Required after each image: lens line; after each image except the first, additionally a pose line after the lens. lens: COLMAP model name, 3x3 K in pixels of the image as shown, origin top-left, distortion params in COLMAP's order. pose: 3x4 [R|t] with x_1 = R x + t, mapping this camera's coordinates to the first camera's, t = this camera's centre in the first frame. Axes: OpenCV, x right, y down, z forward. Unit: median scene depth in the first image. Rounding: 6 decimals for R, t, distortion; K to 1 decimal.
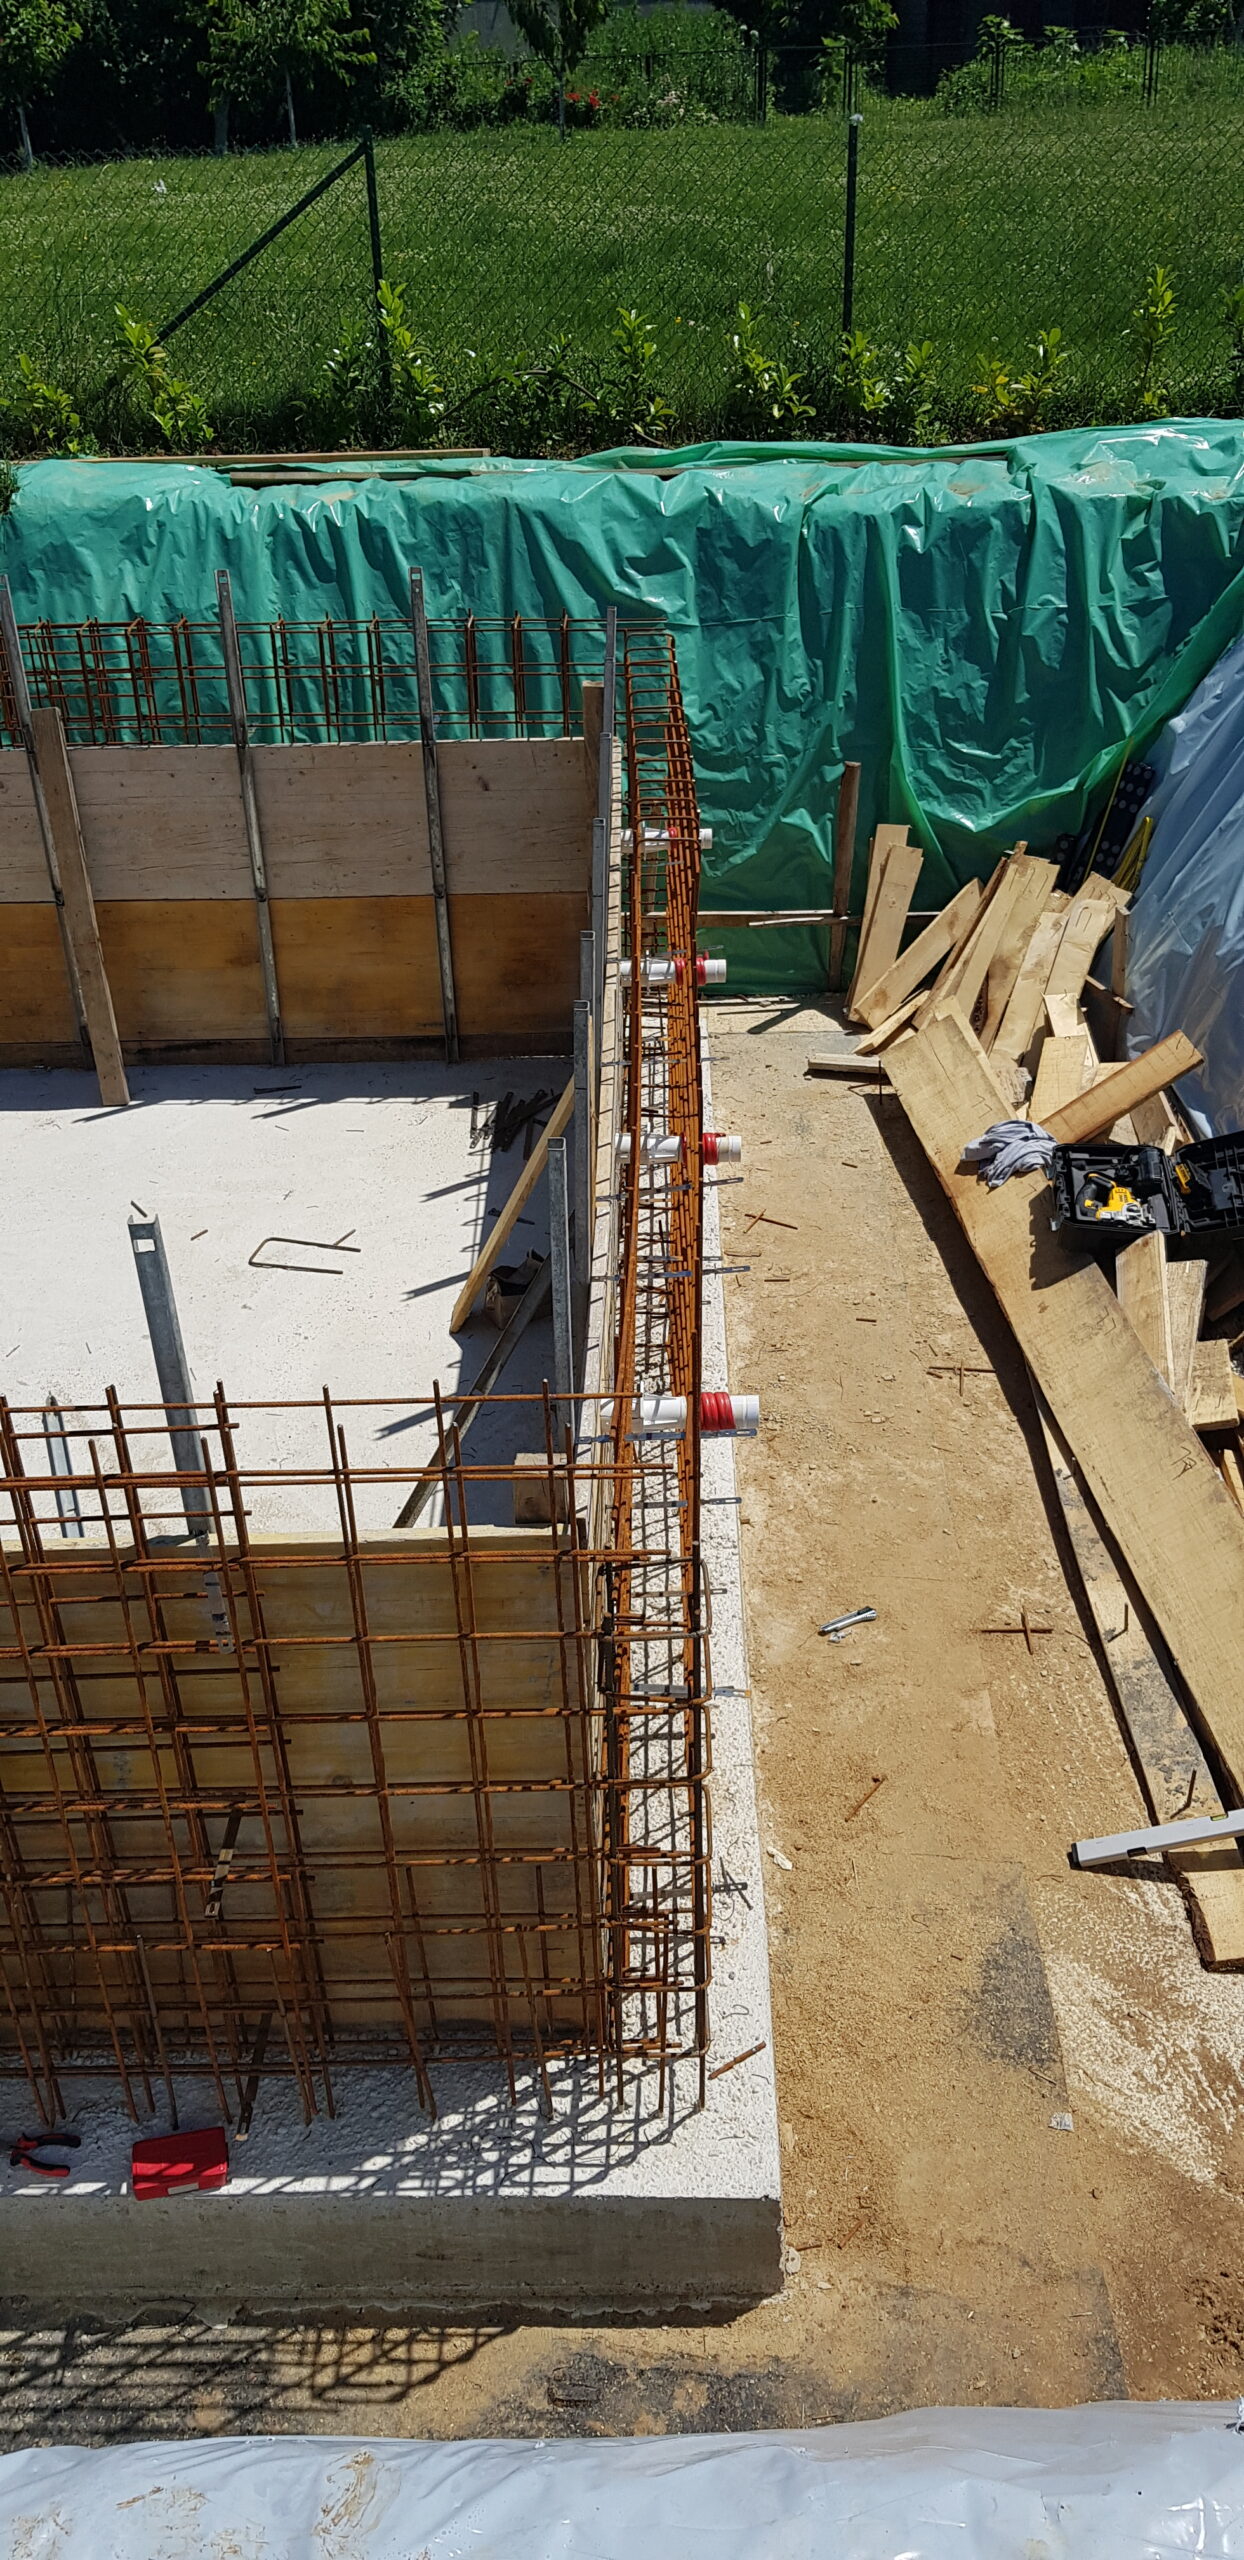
lens RADIAL K [[1860.6, 0, 621.5], [0, 1860.6, 1298.7], [0, 0, 1]] dist [0.008209, -0.028553]
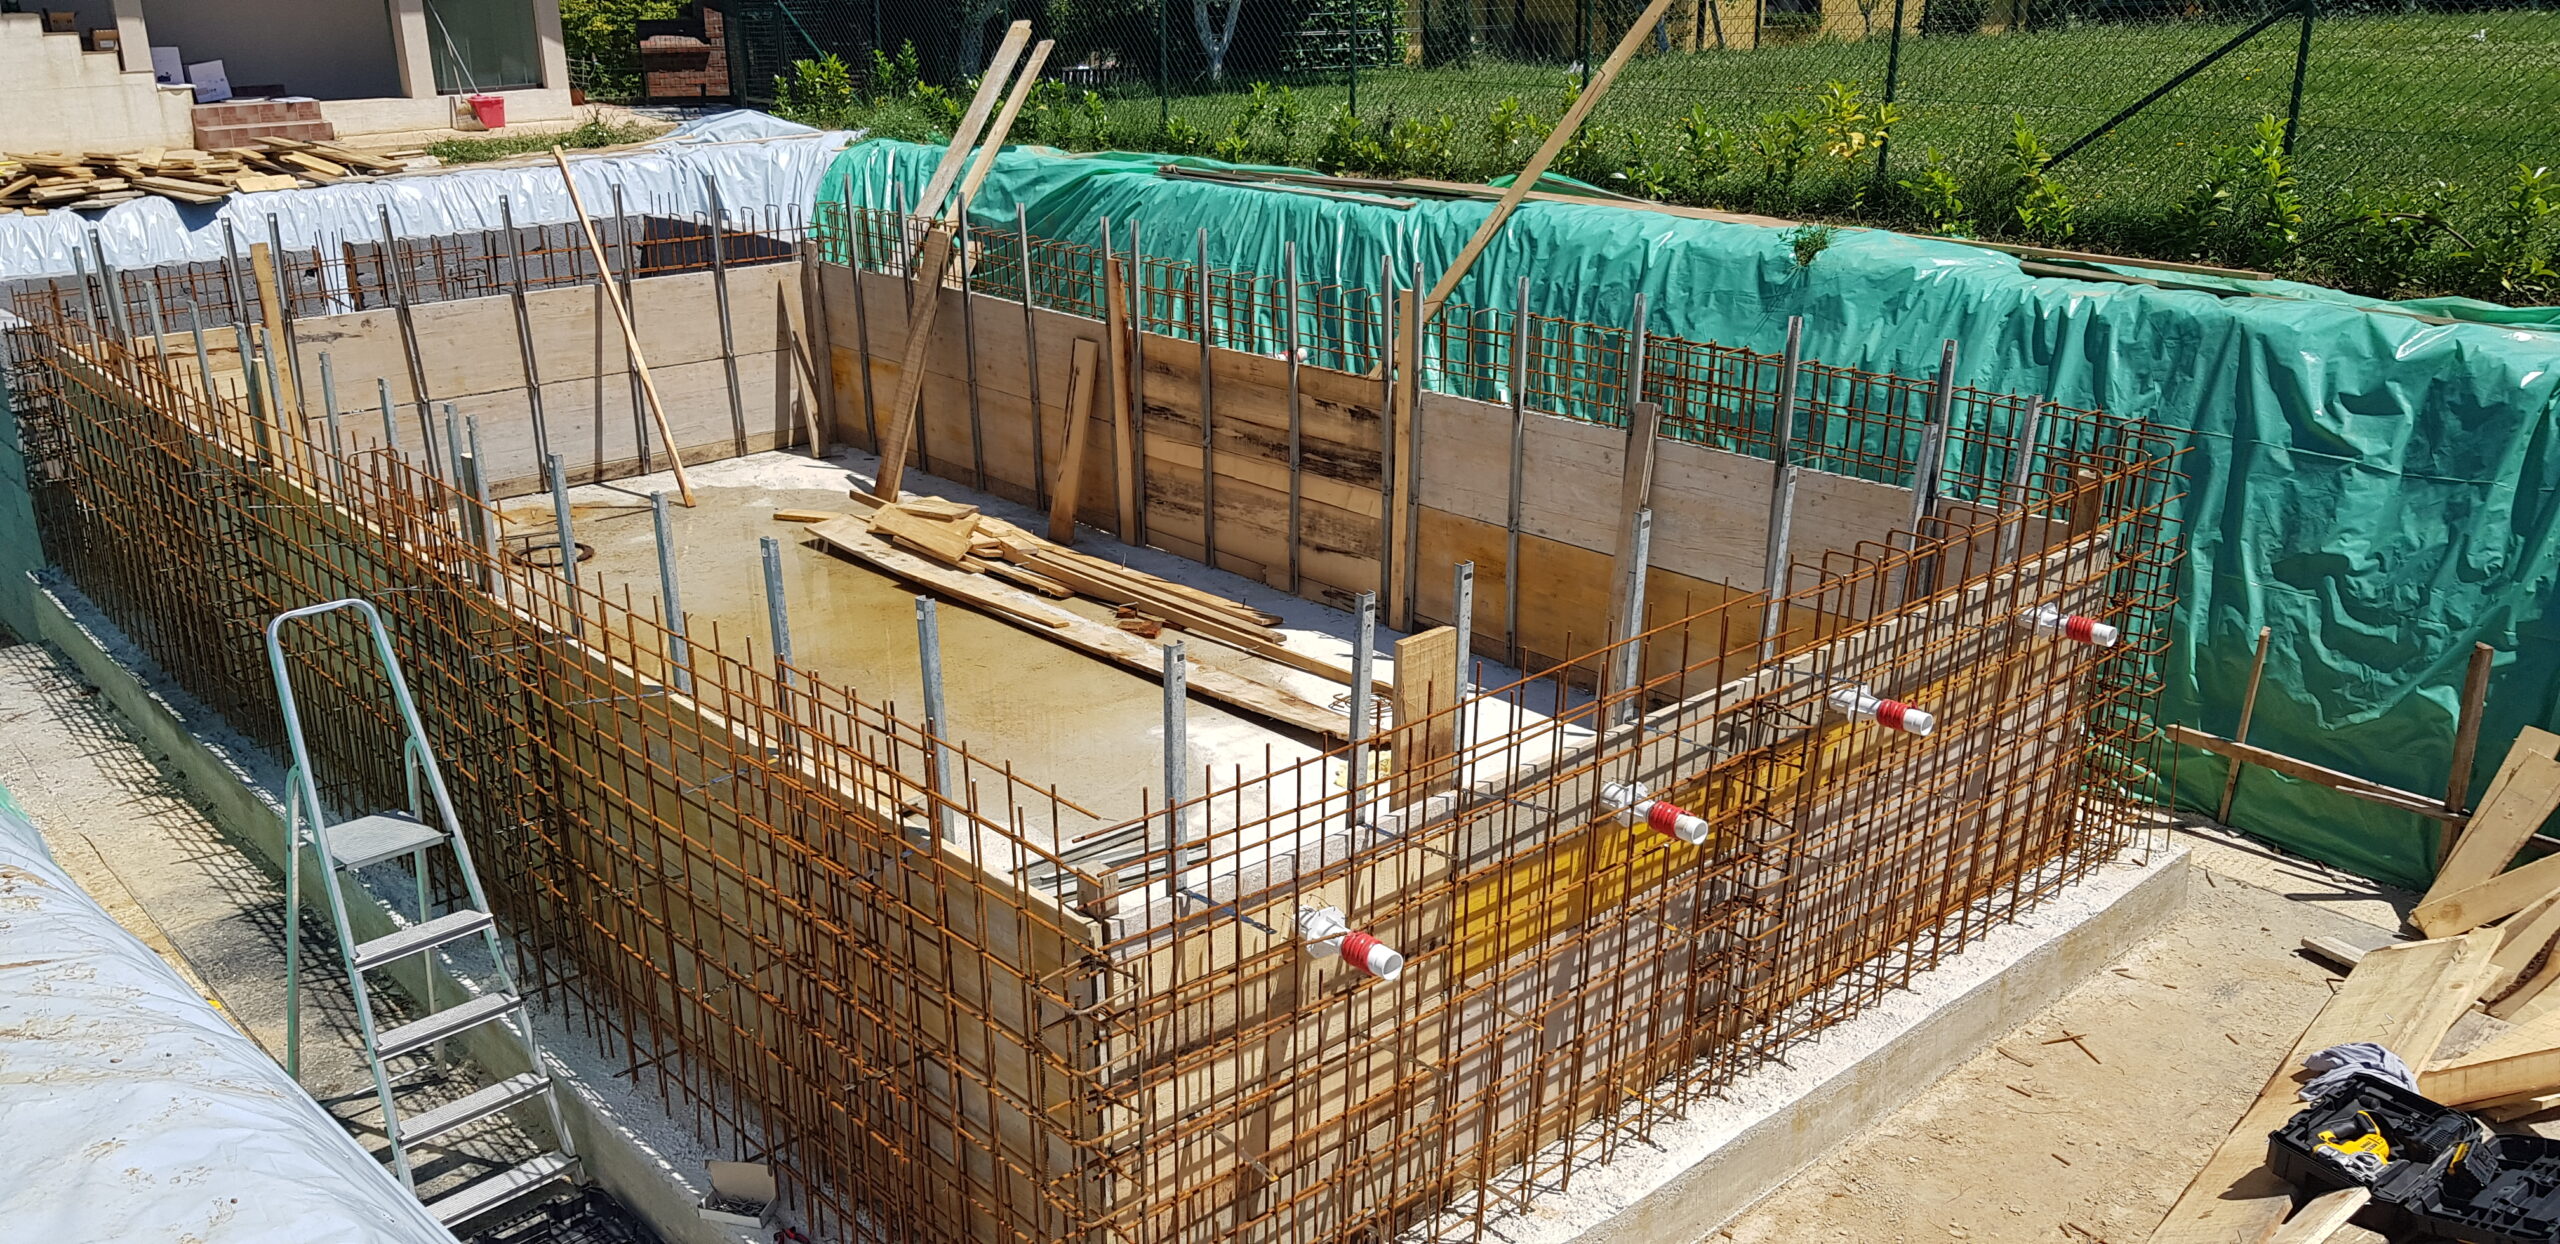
lens RADIAL K [[1860.6, 0, 1288.2], [0, 1860.6, 622.1], [0, 0, 1]] dist [0.008209, -0.028553]
pose [[0.699439, 0.262787, -0.664626, 0.290721], [-0.401963, 0.913568, -0.061802, -0.014985], [0.590940, 0.310382, 0.744616, 0.006922]]
